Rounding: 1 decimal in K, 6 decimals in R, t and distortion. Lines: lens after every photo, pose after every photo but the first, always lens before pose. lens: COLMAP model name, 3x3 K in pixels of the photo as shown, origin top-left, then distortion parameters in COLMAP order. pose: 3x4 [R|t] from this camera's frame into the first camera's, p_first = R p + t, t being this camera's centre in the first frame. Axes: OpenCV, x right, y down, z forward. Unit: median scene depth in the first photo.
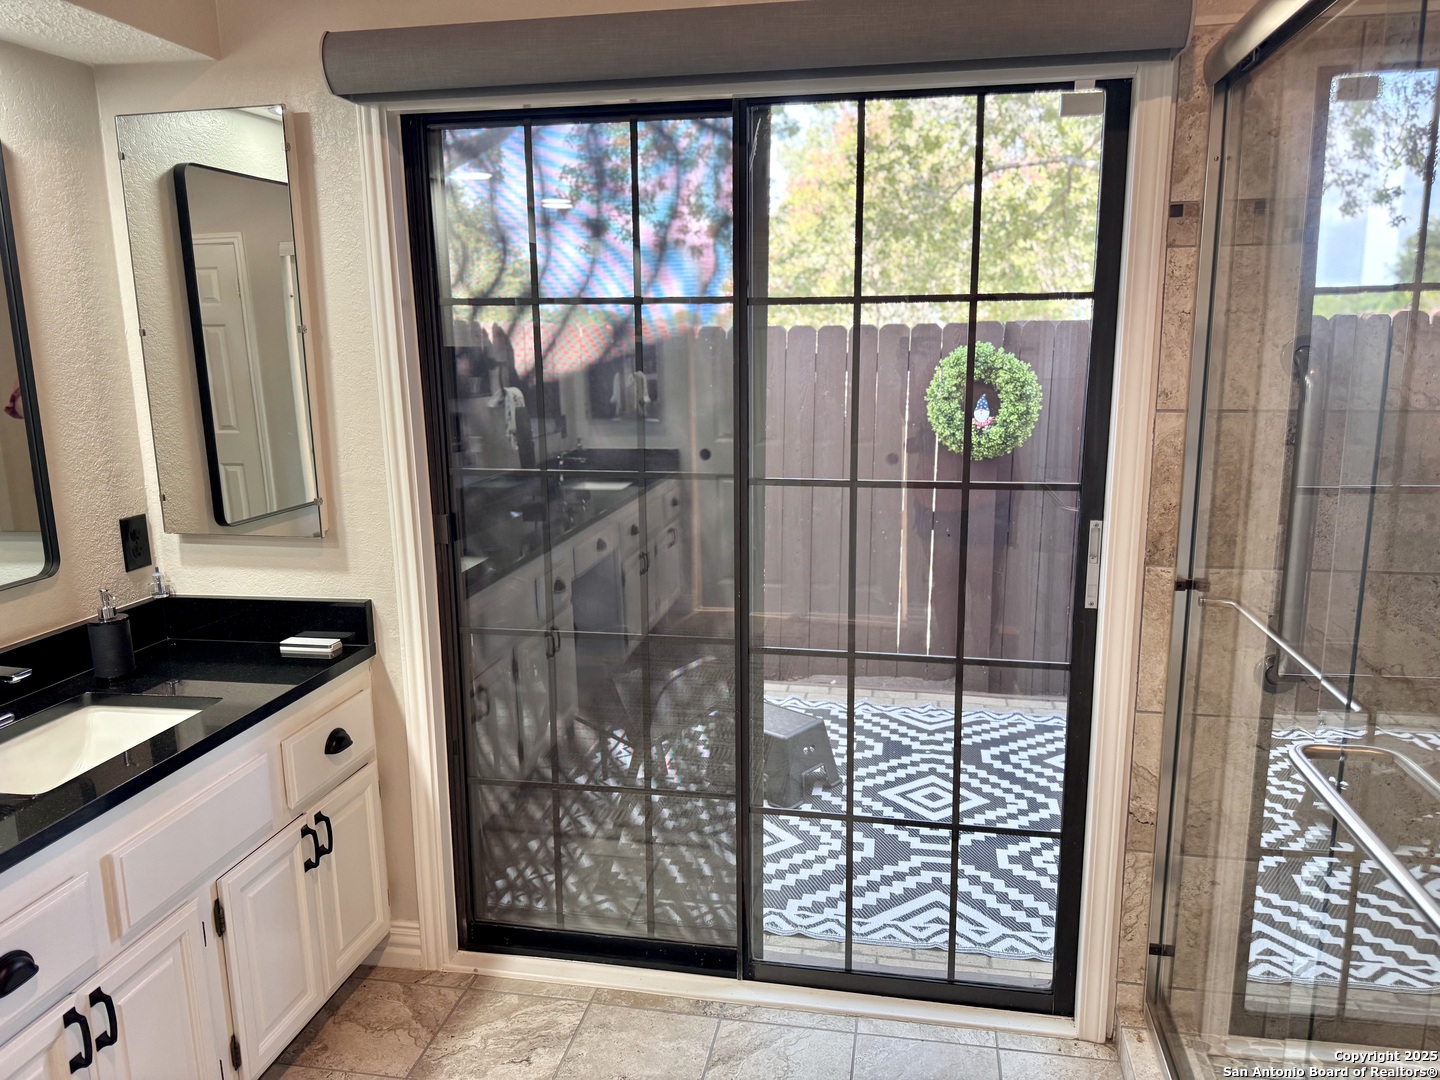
lens RADIAL K [[1021.1, 0, 719.9], [0, 1021.1, 536.7], [0, 0, 1]] dist [0.049401, -0.069259]
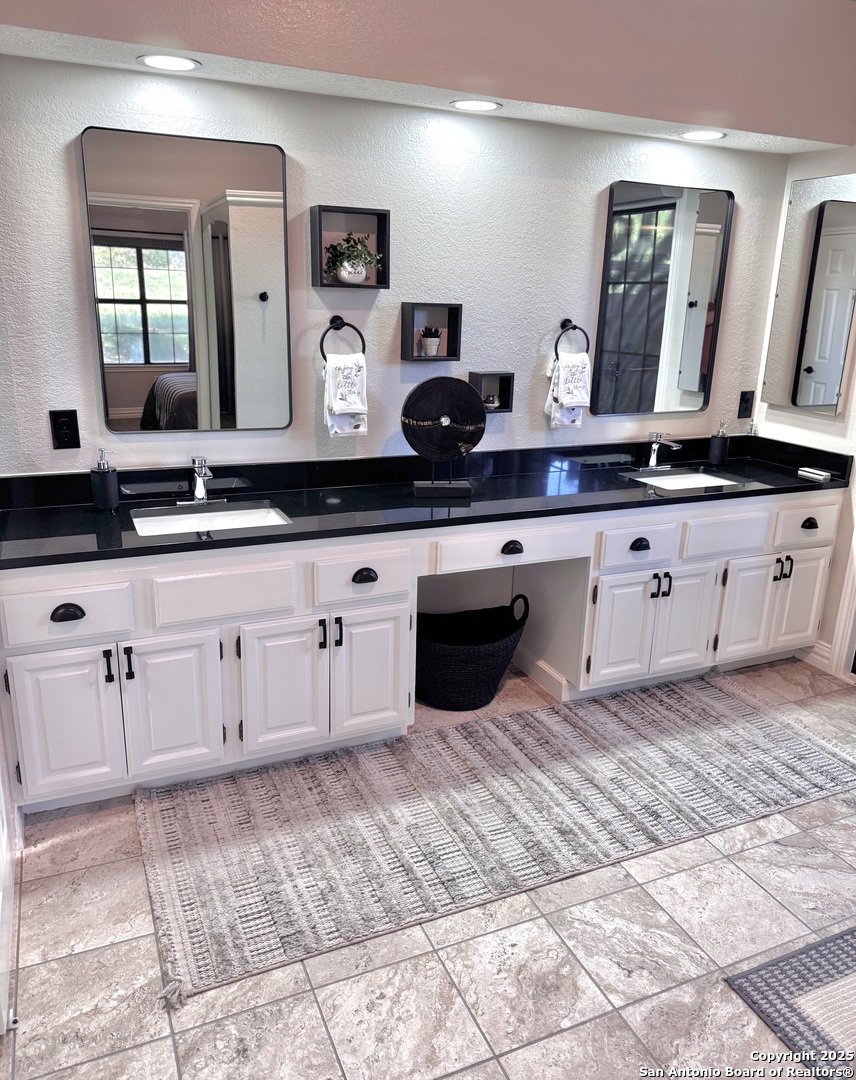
lens RADIAL K [[829.8, 0, 426.3], [0, 829.8, 538.7], [0, 0, 1]] dist [0.045203, -0.026684]
pose [[0.576311, 0.266741, -0.772473, 0.403410], [-0.195706, 0.962776, 0.186445, 0.078694], [0.793451, 0.043727, 0.607061, -0.465786]]
